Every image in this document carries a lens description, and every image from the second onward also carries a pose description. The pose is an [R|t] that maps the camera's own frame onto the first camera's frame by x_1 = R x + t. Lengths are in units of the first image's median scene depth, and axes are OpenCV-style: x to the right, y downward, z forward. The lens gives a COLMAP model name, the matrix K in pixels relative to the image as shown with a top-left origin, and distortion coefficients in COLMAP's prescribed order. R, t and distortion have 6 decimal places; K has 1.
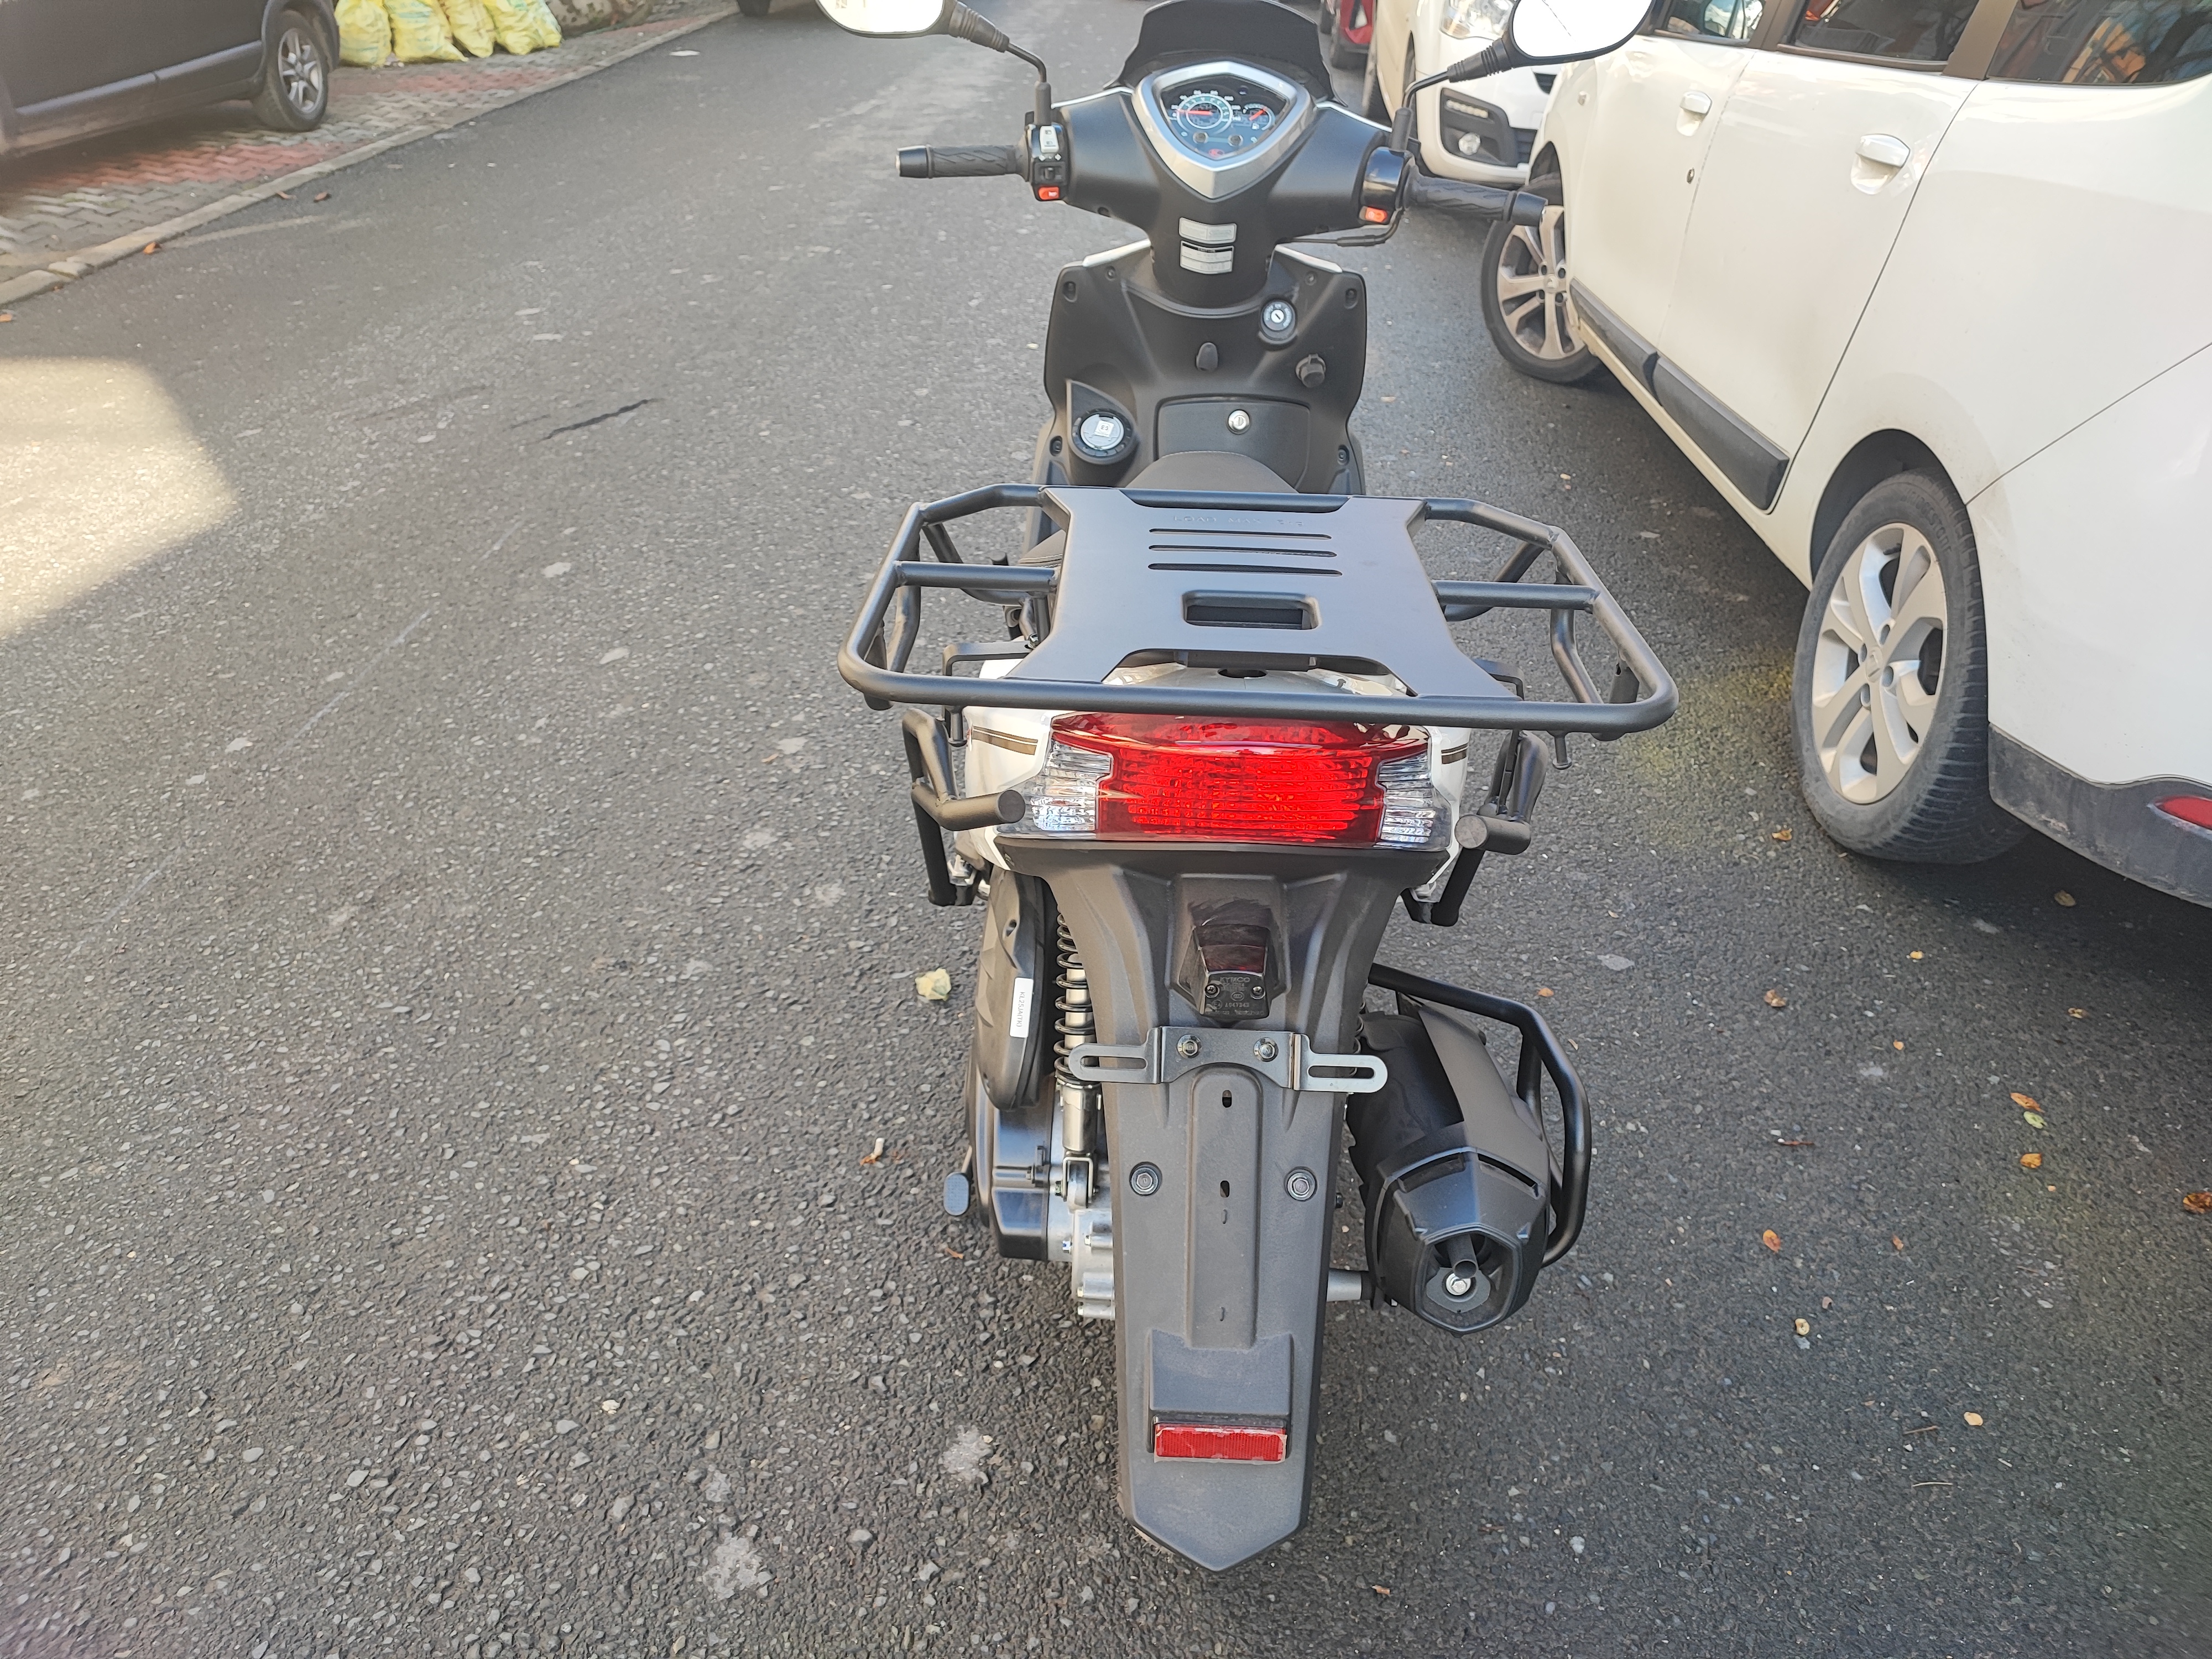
lens RADIAL K [[1611.8, 0, 1084.7], [0, 1611.8, 828.1], [0, 0, 1]] dist [0.045932, -0.057086]
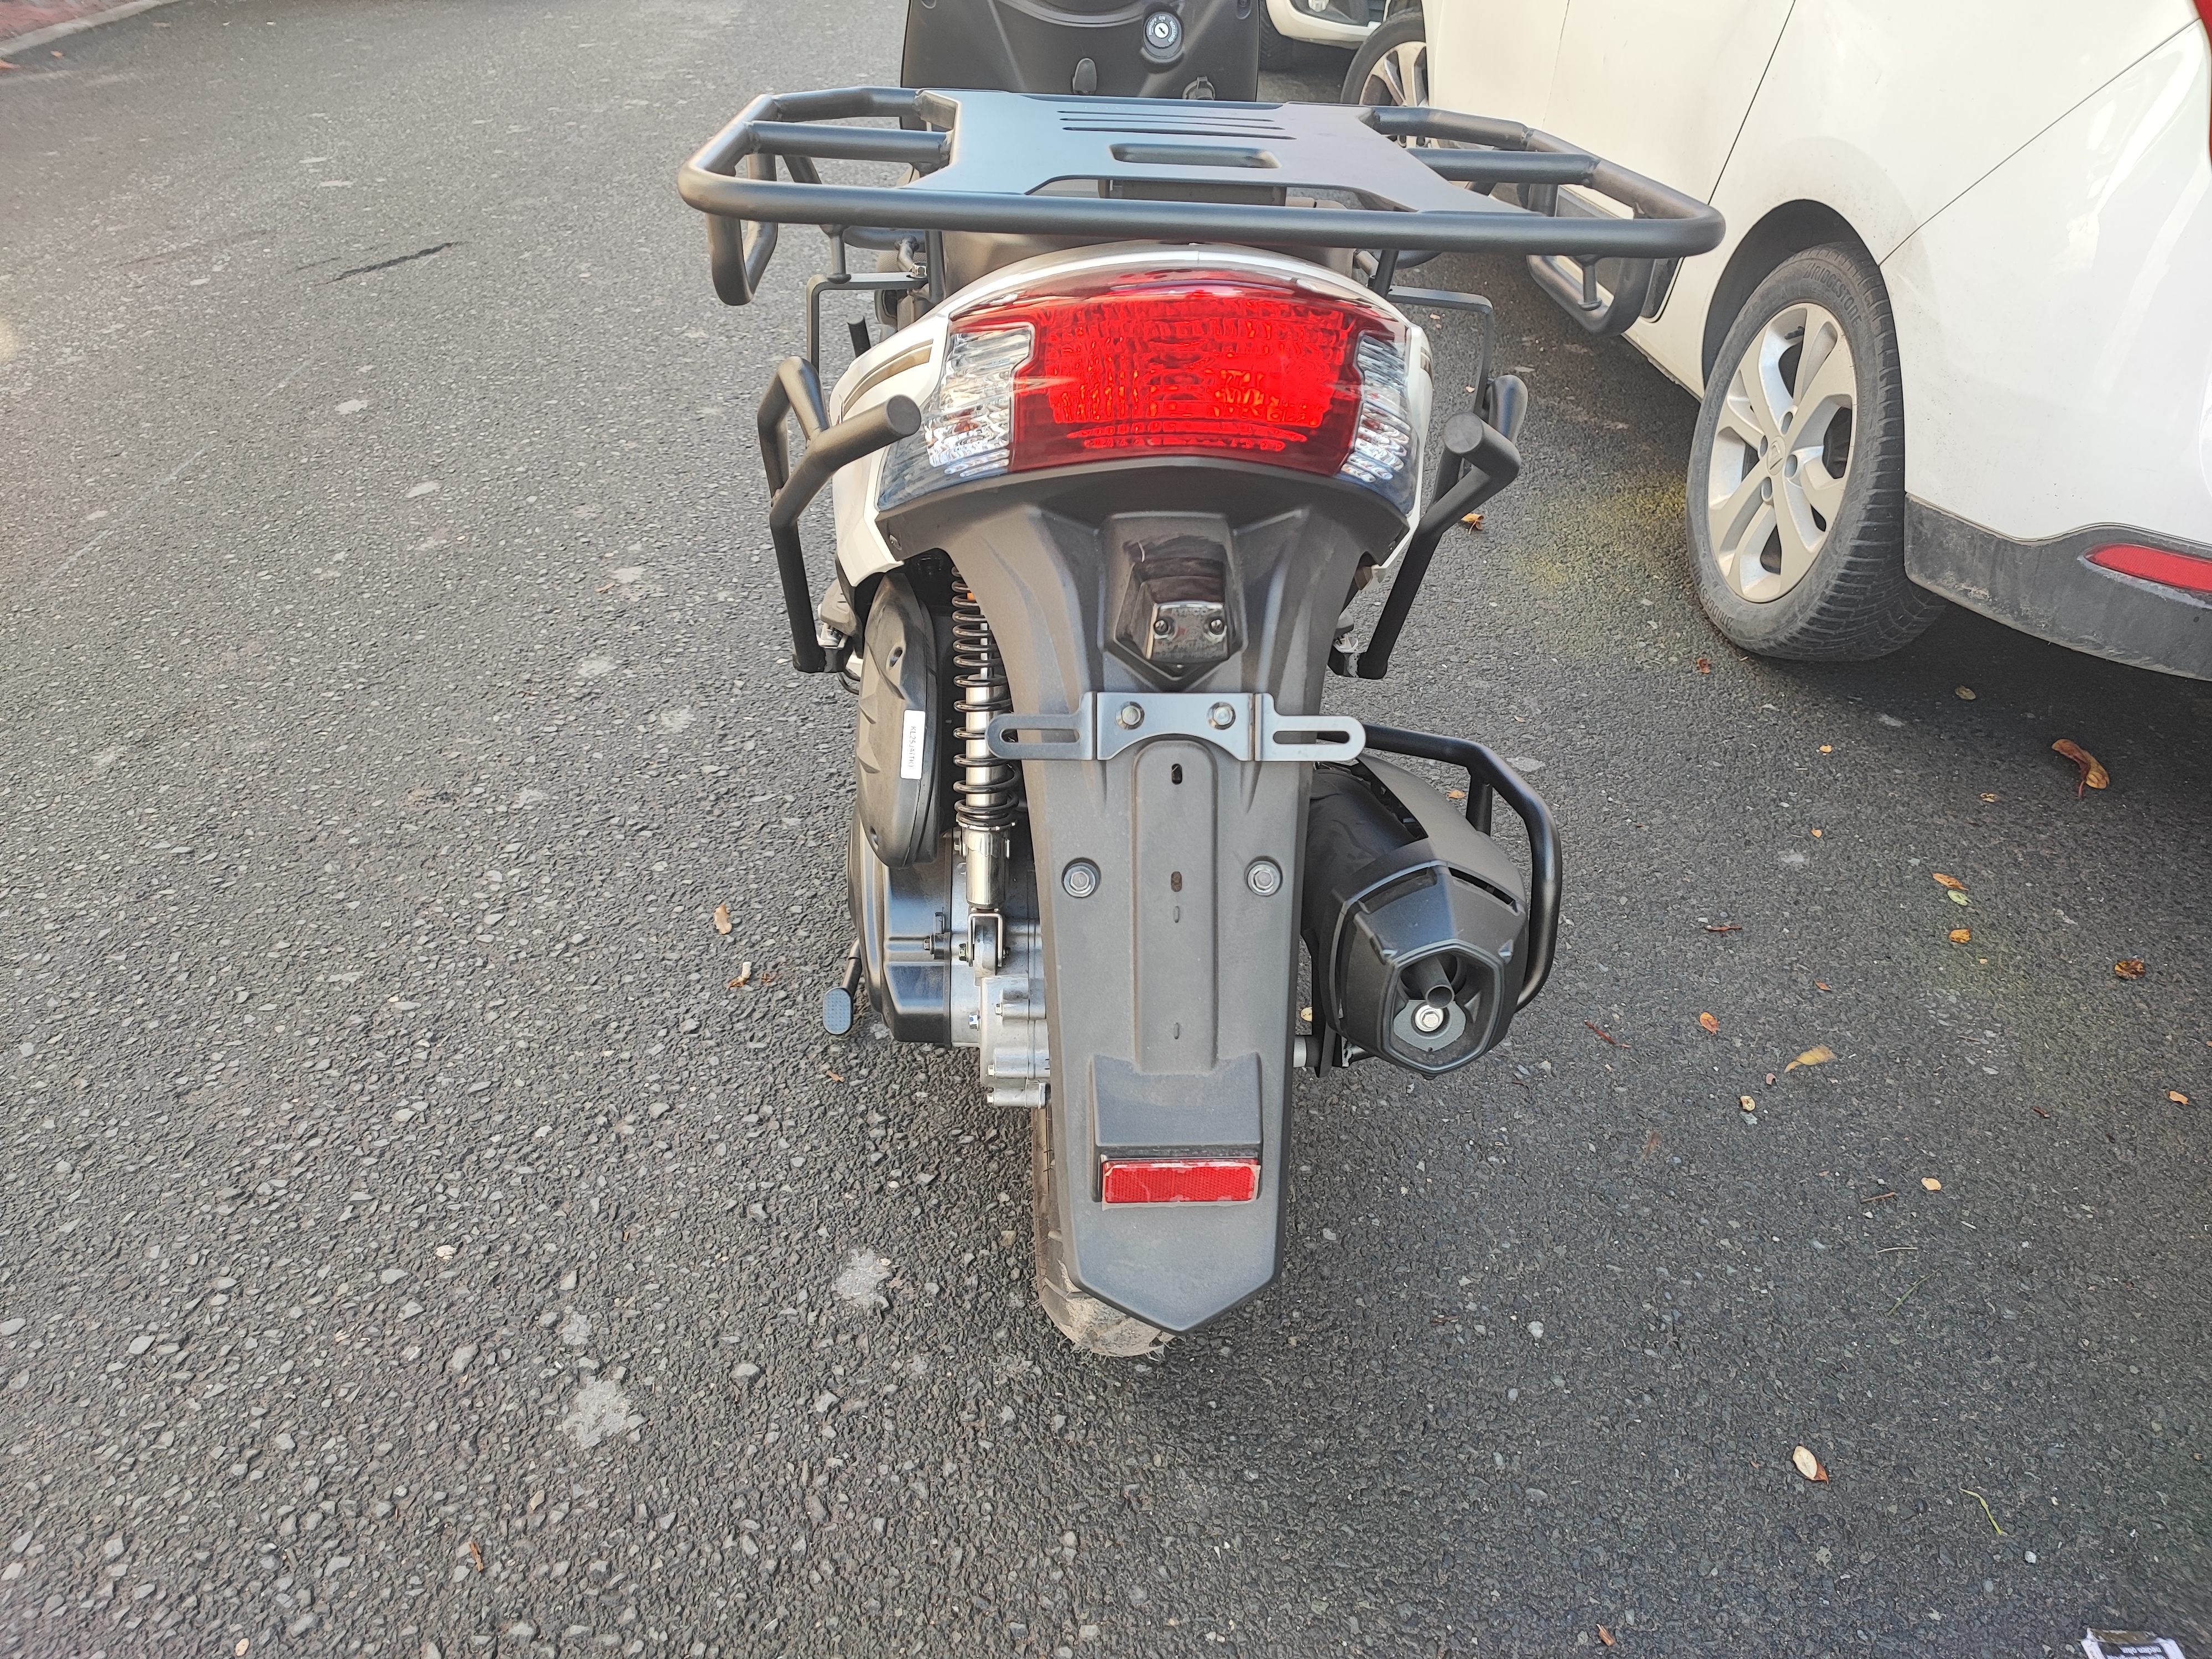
lens RADIAL K [[1611.8, 0, 1088.3], [0, 1611.8, 834.1], [0, 0, 1]] dist [0.045932, -0.057086]
pose [[0.995179, -0.033932, 0.092017, -0.020964], [0.029689, 0.998449, 0.047094, 0.094652], [-0.093472, -0.044135, 0.994643, 0.105853]]
